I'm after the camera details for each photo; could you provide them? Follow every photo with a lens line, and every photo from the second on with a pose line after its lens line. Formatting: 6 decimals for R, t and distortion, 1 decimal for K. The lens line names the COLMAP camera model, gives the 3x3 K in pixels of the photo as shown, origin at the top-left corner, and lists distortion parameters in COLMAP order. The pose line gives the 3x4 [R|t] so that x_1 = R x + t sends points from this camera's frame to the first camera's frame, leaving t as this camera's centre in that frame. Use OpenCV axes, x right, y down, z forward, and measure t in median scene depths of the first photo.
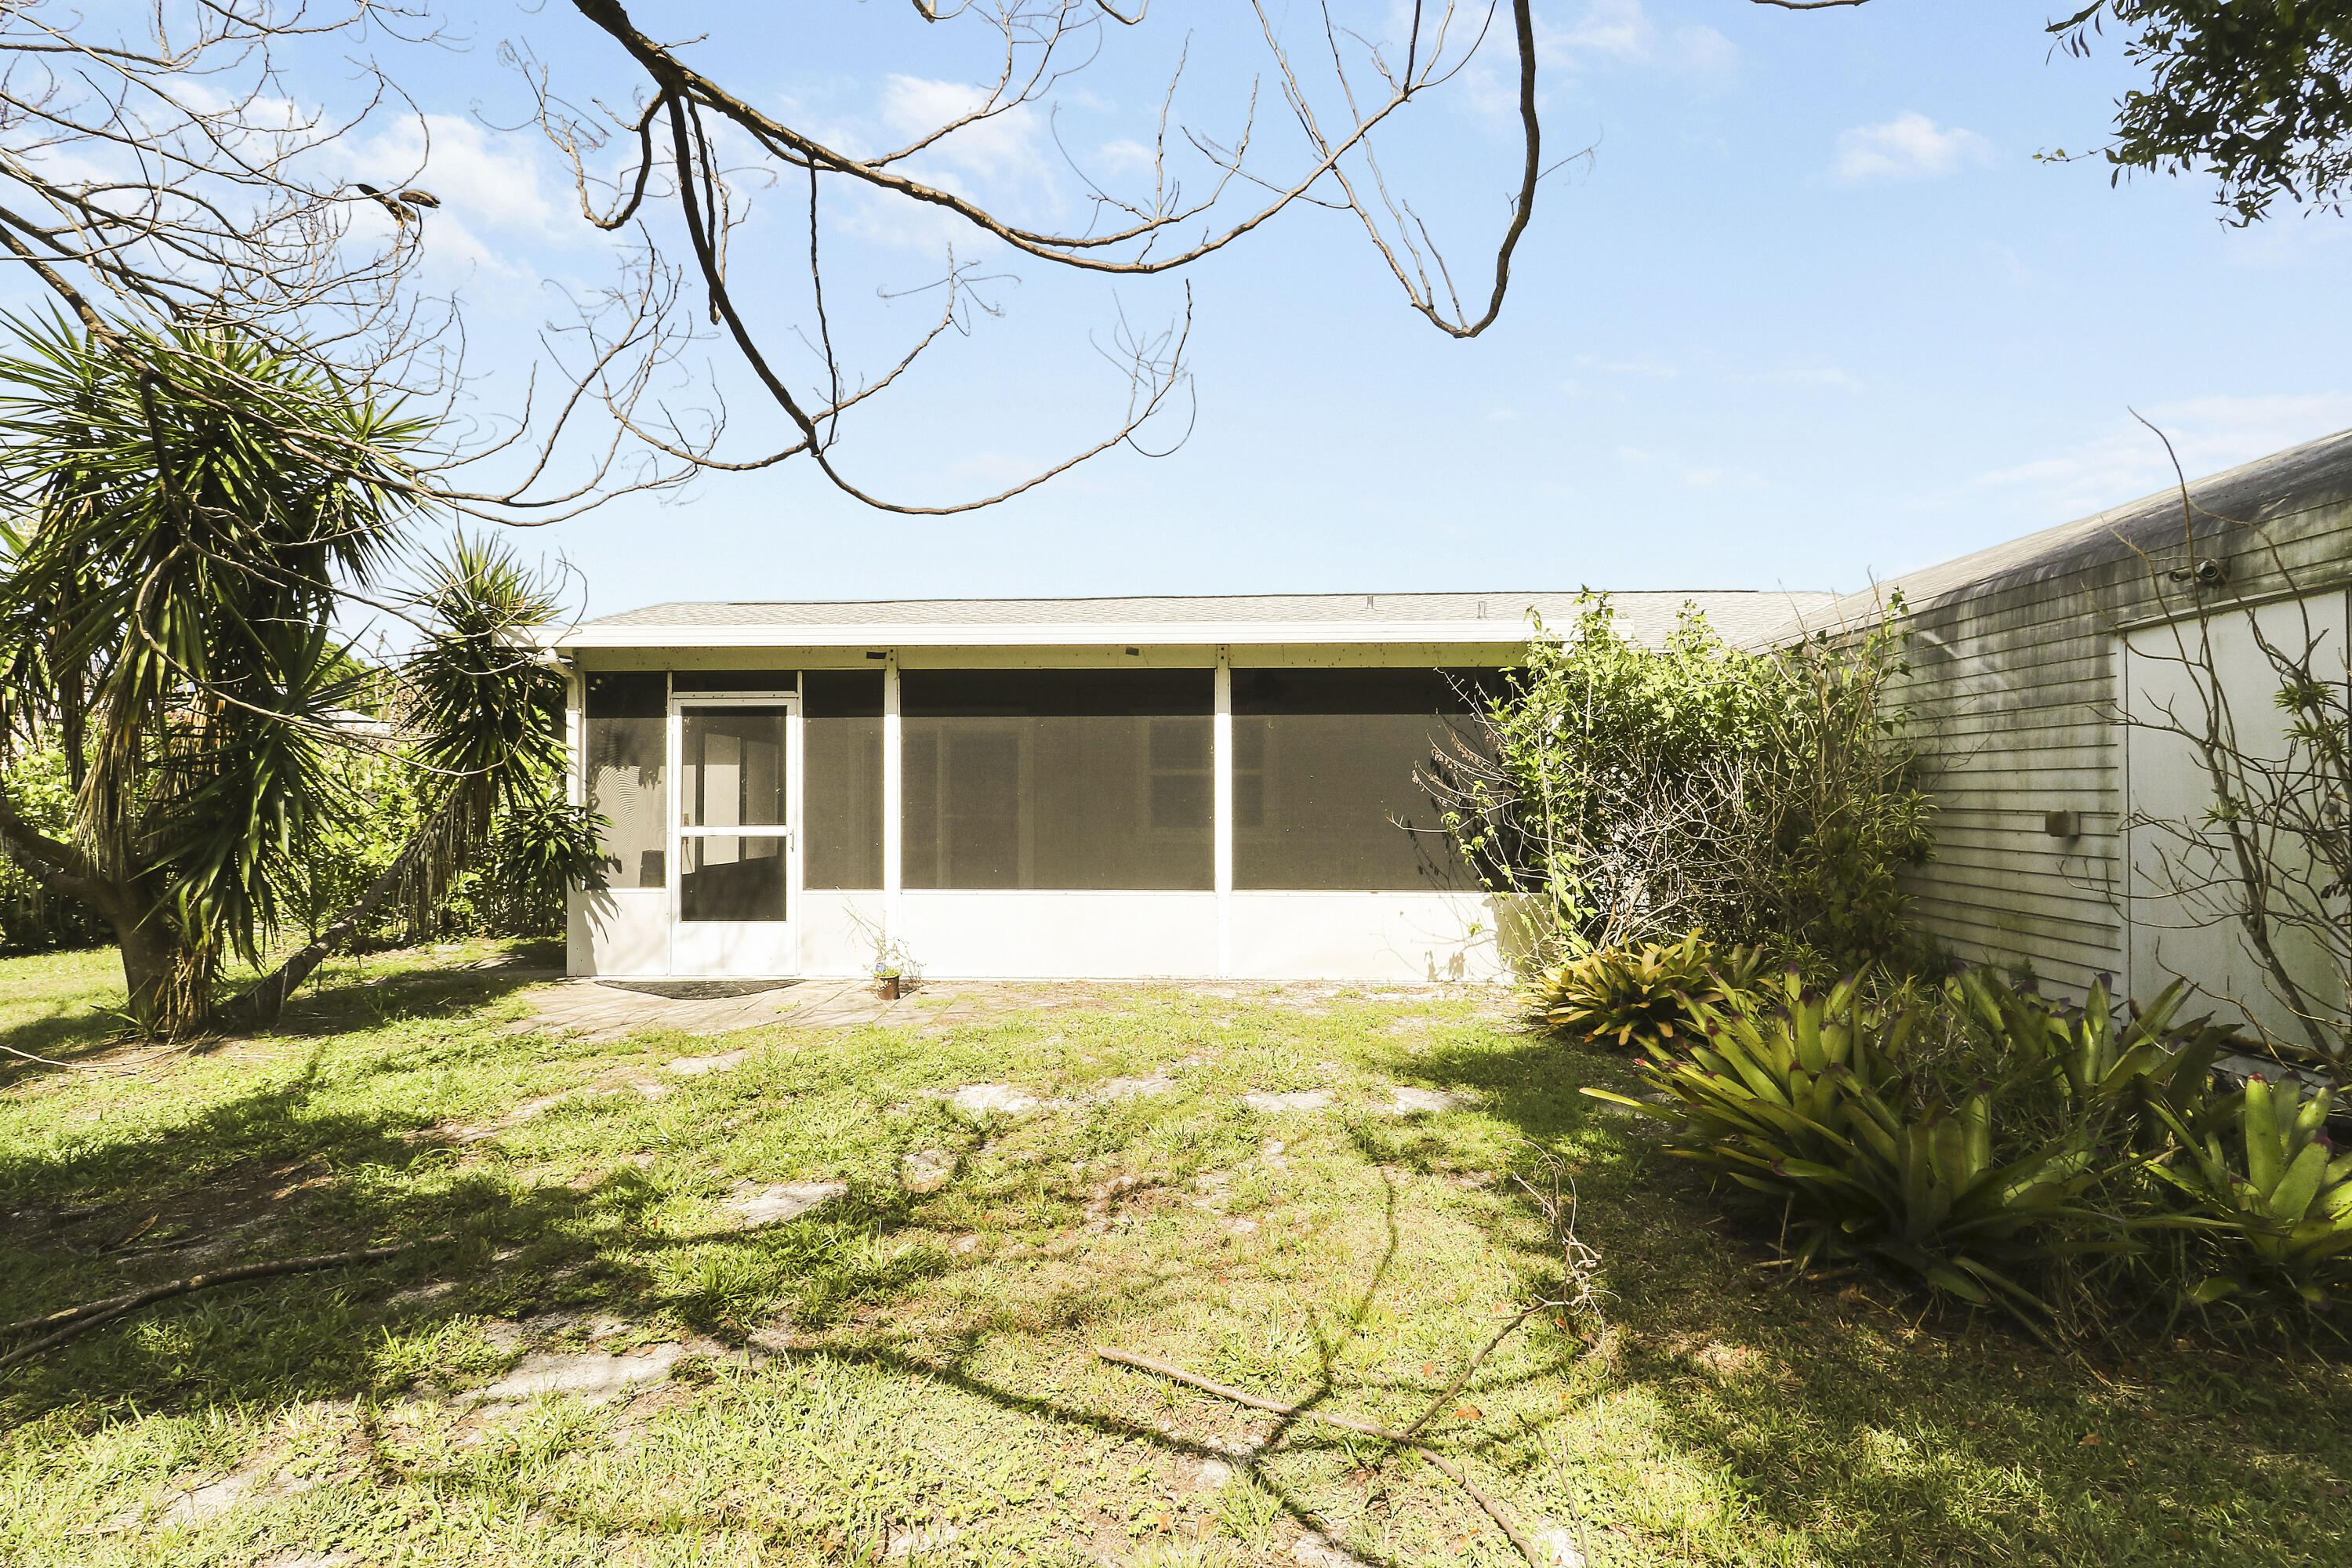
lens RADIAL K [[1163.3, 0, 1176.0], [0, 1163.3, 784.0], [0, 0, 1]] dist [-0.000706, -0.024095]
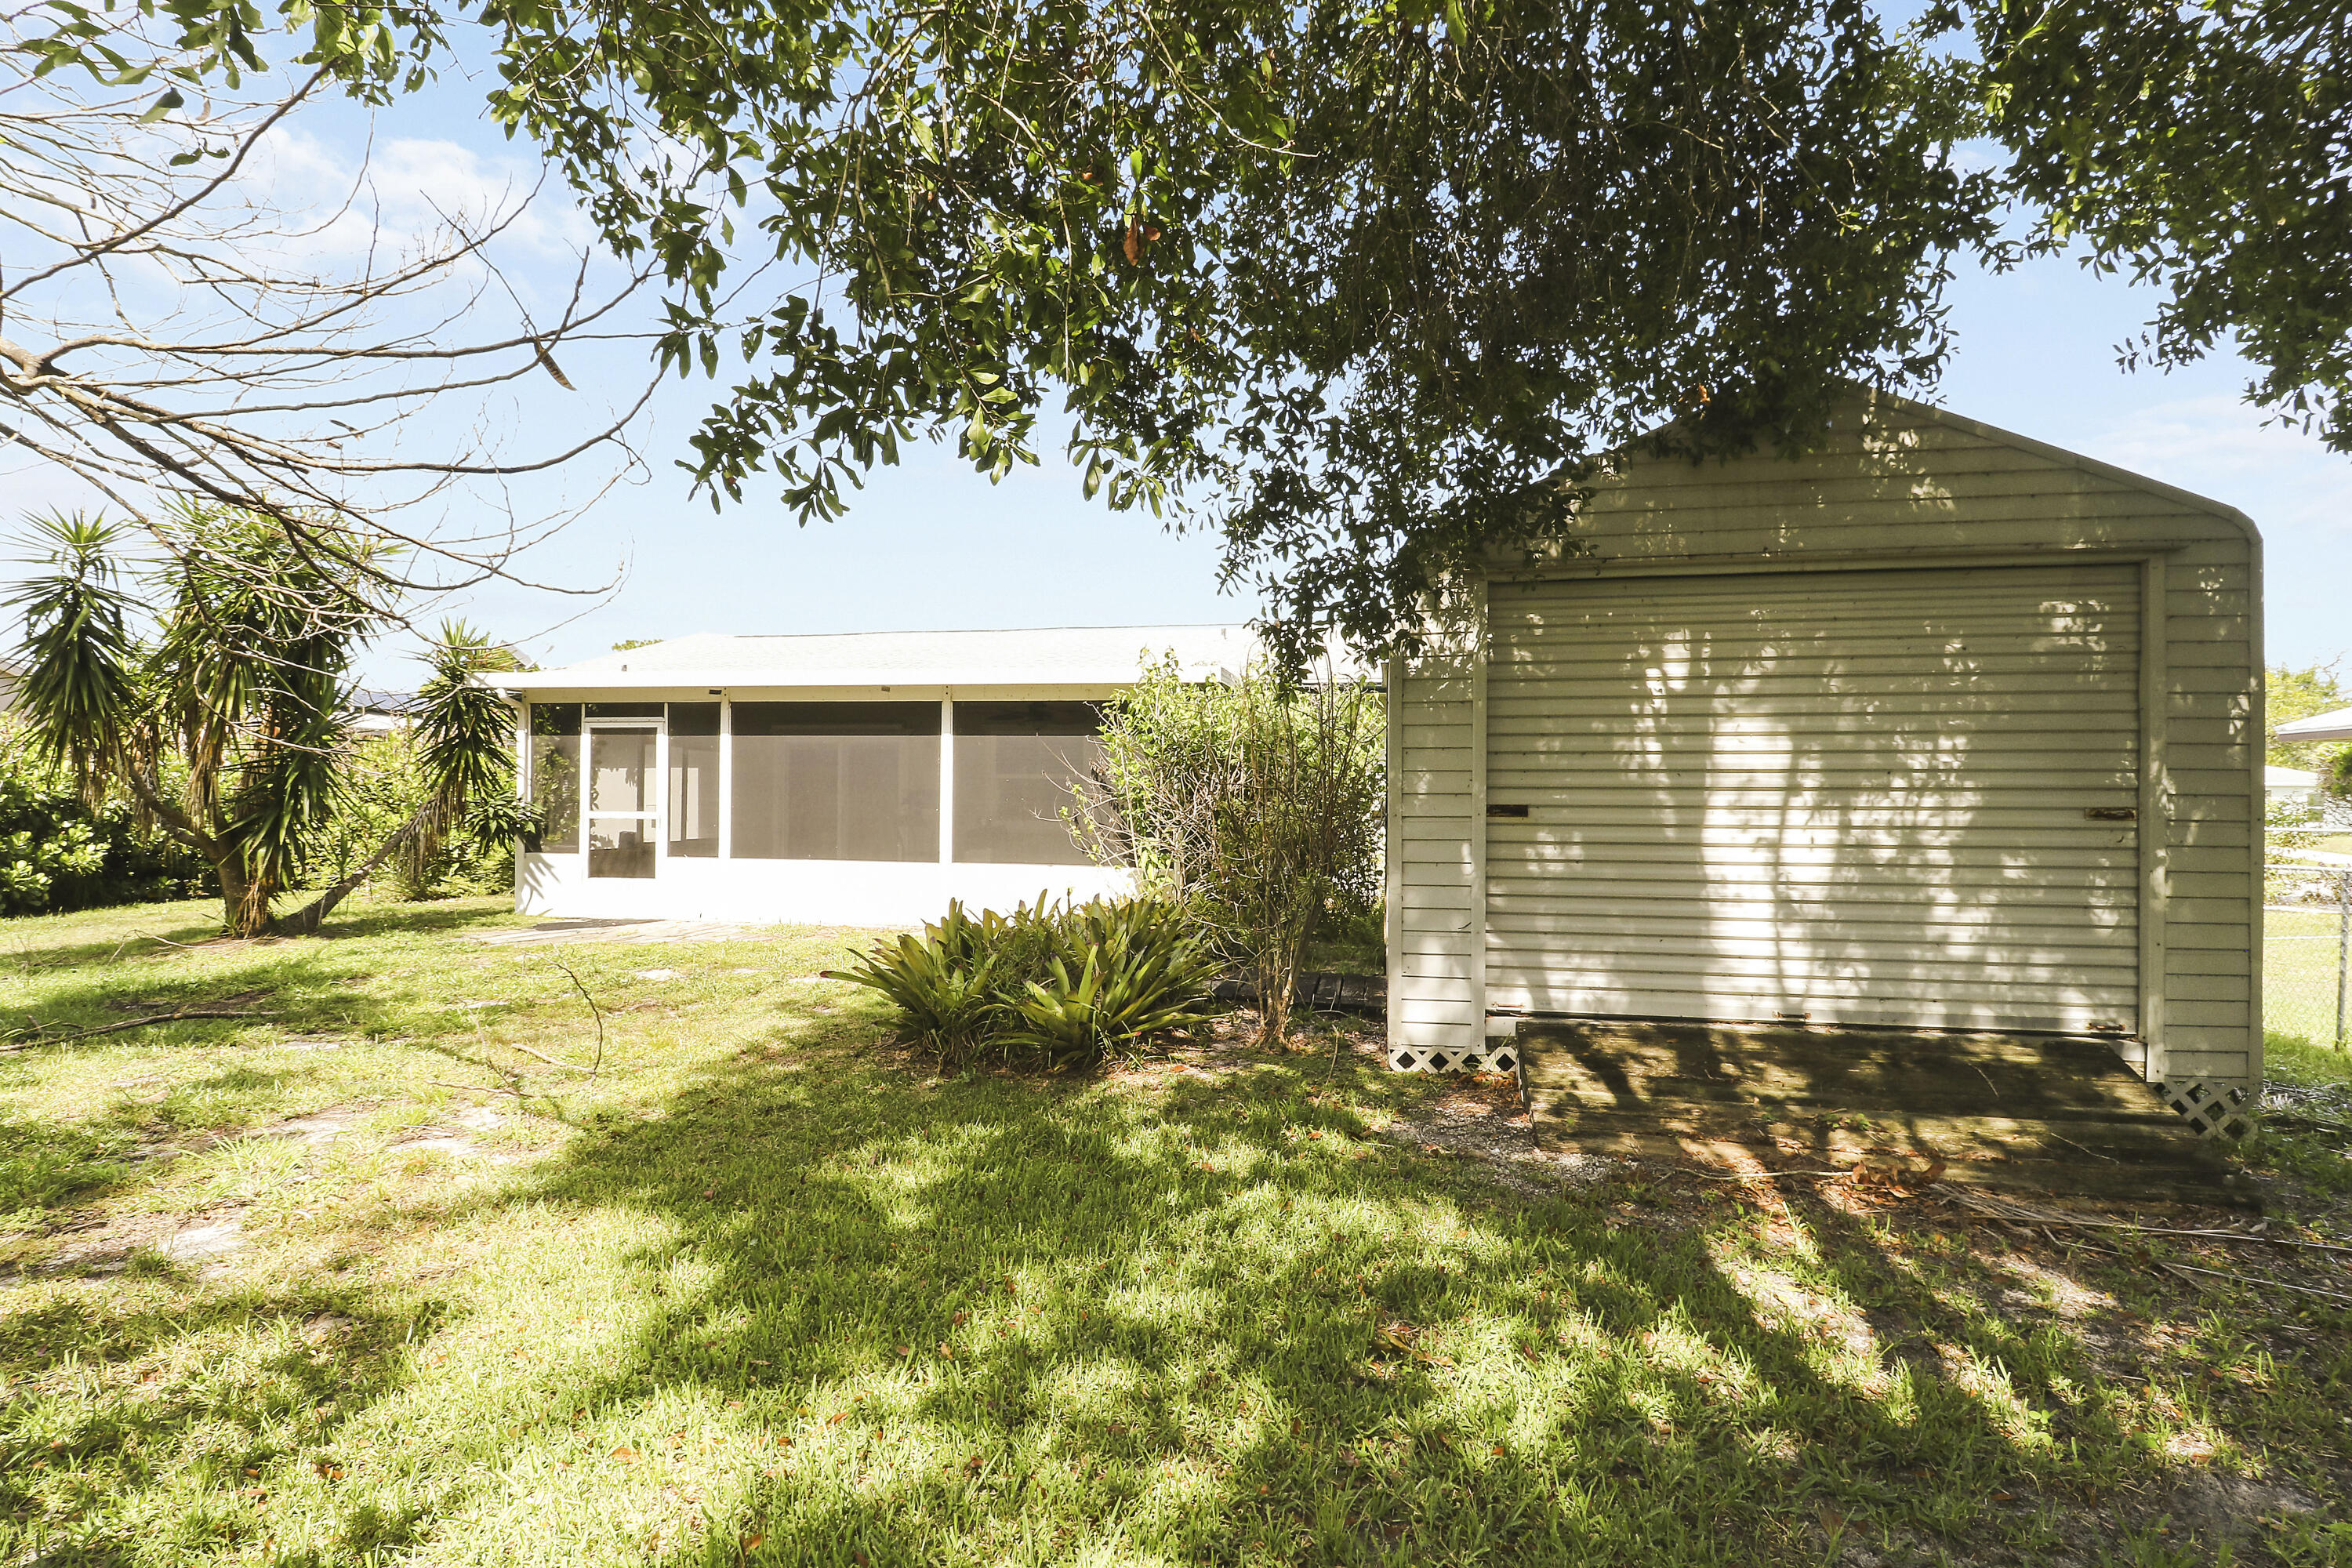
lens RADIAL K [[1163.3, 0, 1176.0], [0, 1163.3, 784.0], [0, 0, 1]] dist [-0.000706, -0.024095]
pose [[0.988188, 0.009946, -0.152923, 0.516500], [-0.010531, 0.999940, -0.003015, -0.000297], [0.152884, 0.004590, 0.988233, -0.313081]]
